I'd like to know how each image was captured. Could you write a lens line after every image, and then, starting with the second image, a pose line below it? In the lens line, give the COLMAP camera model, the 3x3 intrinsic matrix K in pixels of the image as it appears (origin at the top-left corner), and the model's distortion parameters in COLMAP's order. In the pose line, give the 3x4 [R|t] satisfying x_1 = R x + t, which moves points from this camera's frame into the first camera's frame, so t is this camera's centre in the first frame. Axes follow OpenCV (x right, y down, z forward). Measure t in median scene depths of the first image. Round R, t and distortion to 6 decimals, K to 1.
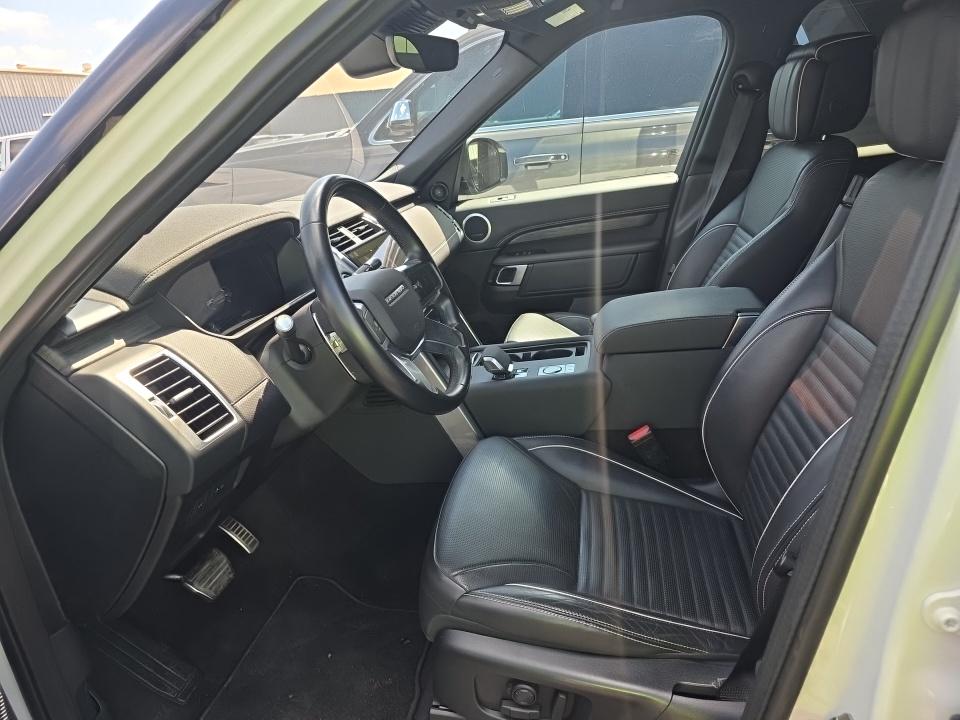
lens RADIAL K [[643.4, 0, 480.4], [0, 643.4, 361.0], [0, 0, 1]] dist [0.012398, -0.008160]
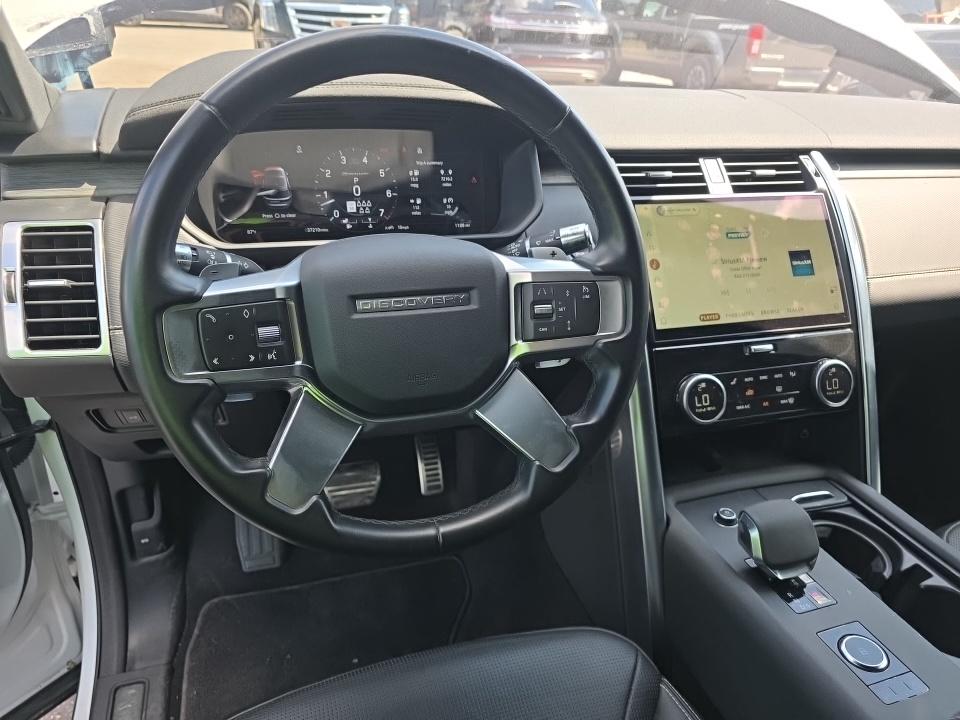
lens RADIAL K [[643.4, 0, 480.4], [0, 643.4, 359.9], [0, 0, 1]] dist [0.012398, -0.008160]
pose [[0.452702, 0.531564, -0.715891, 0.321450], [-0.397515, 0.838988, 0.371593, -0.330049], [0.798149, 0.116357, 0.591116, 0.927768]]
